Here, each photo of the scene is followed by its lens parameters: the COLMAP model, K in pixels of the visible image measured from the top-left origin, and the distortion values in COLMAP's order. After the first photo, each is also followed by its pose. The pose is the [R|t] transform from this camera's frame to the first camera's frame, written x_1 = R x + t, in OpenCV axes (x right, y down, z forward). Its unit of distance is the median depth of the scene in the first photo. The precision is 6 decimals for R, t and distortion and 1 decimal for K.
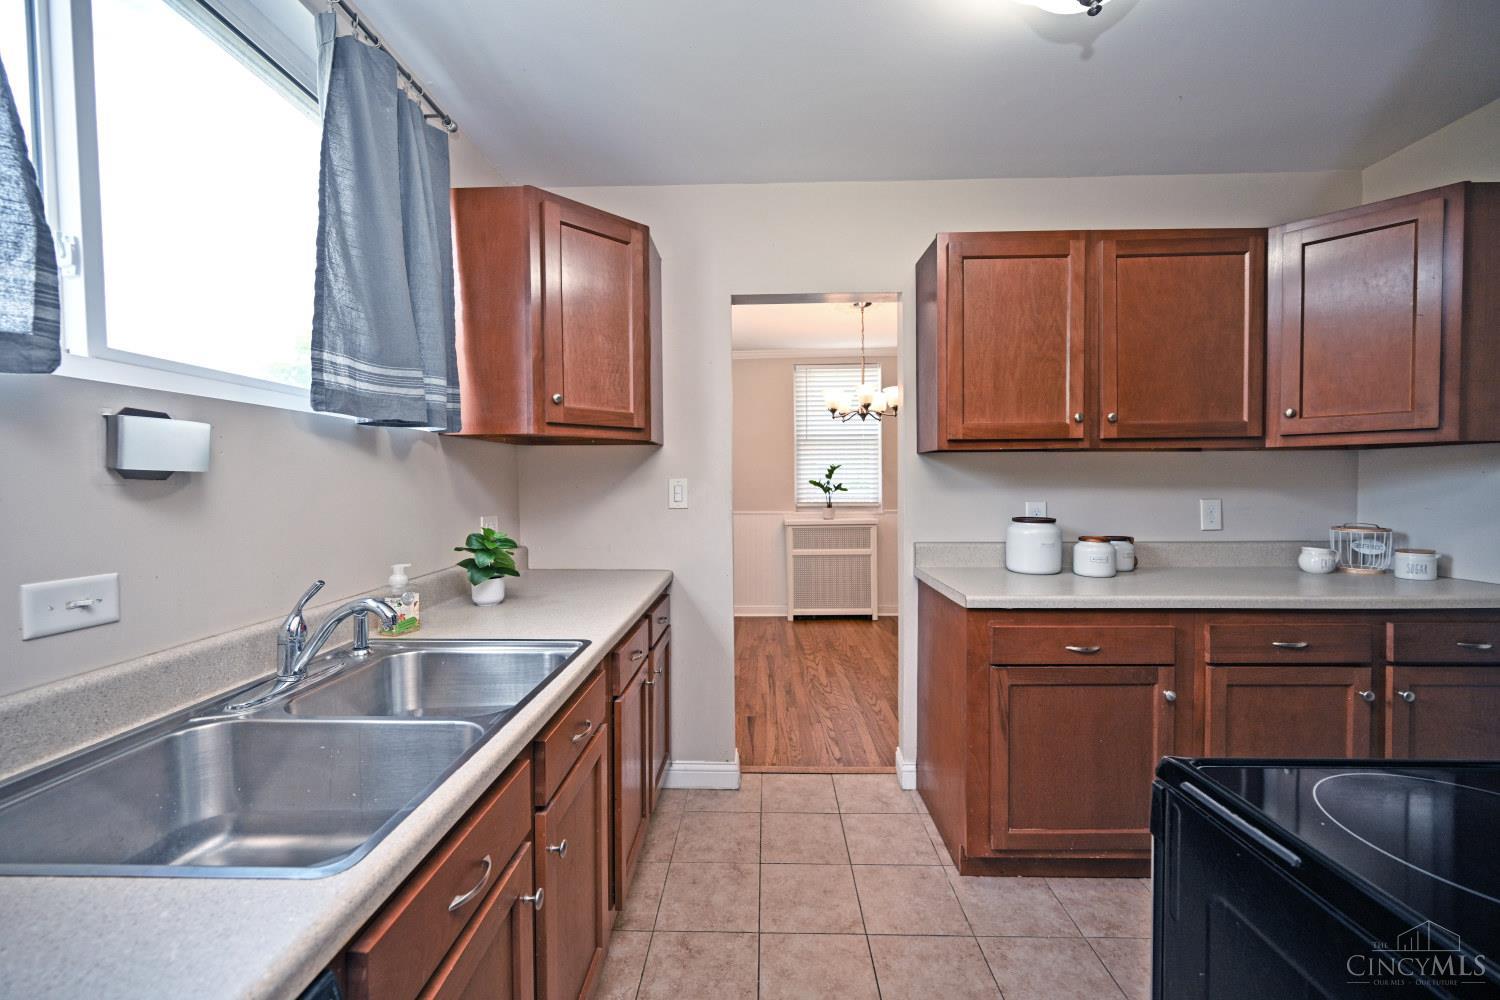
lens RADIAL K [[595.8, 0, 761.3], [0, 595.8, 490.7], [0, 0, 1]] dist [-0.003589, 0.000583]
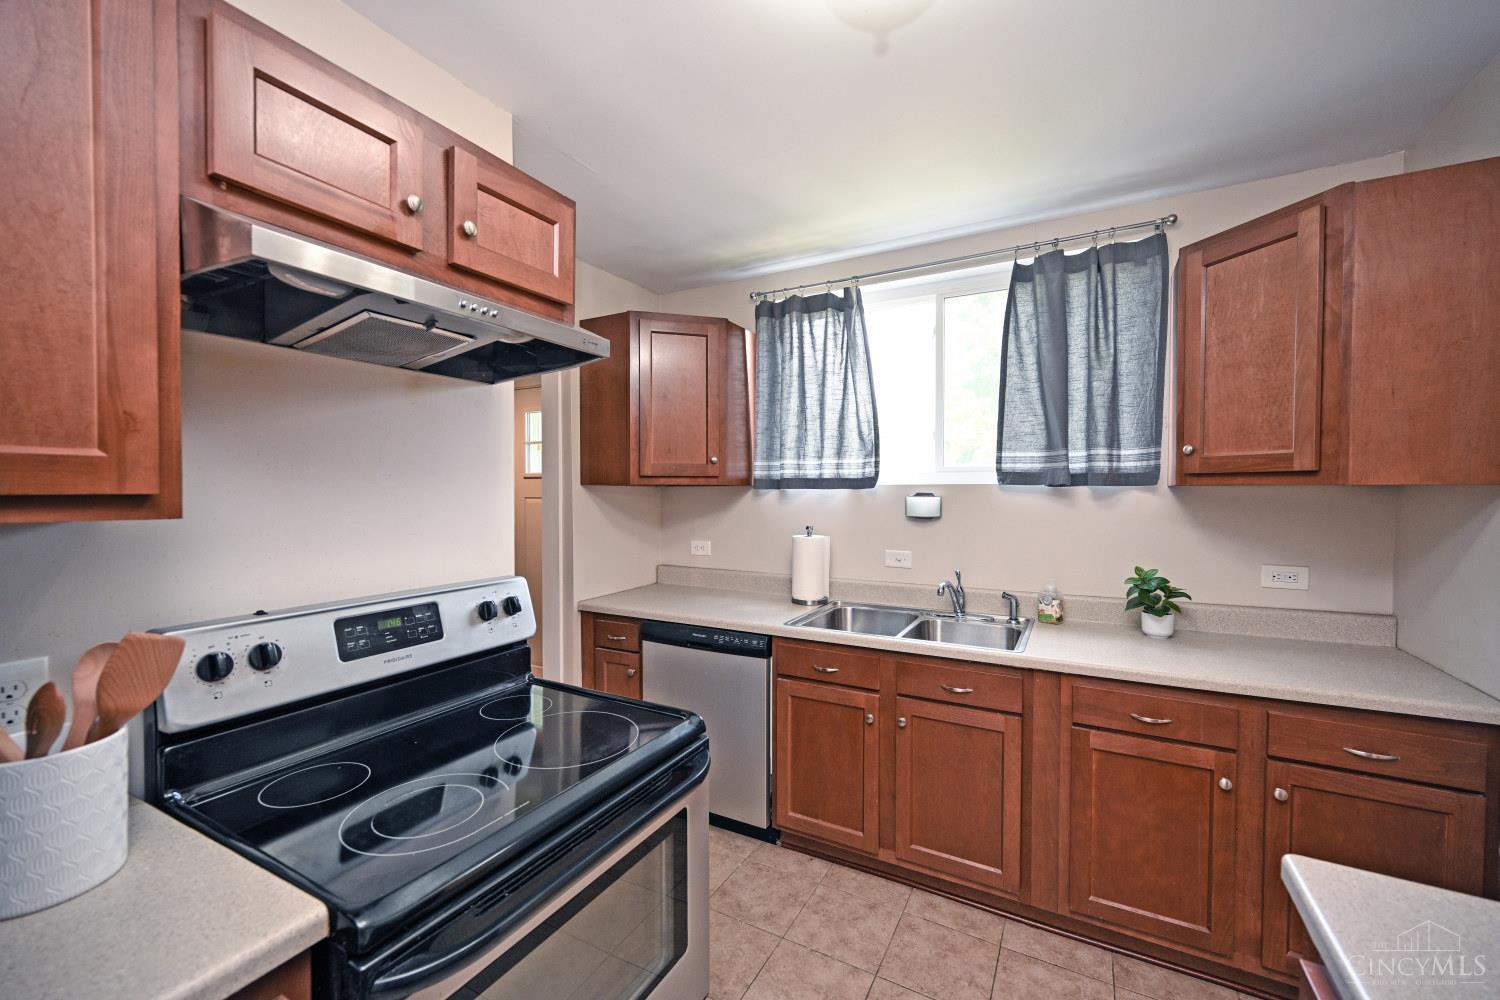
lens RADIAL K [[595.8, 0, 751.4], [0, 595.8, 495.2], [0, 0, 1]] dist [-0.003589, 0.000583]
pose [[-0.478795, 0.023050, -0.877624, 1.087251], [-0.005086, 0.999566, 0.029028, -0.128749], [0.877912, 0.018362, -0.478469, 1.034104]]
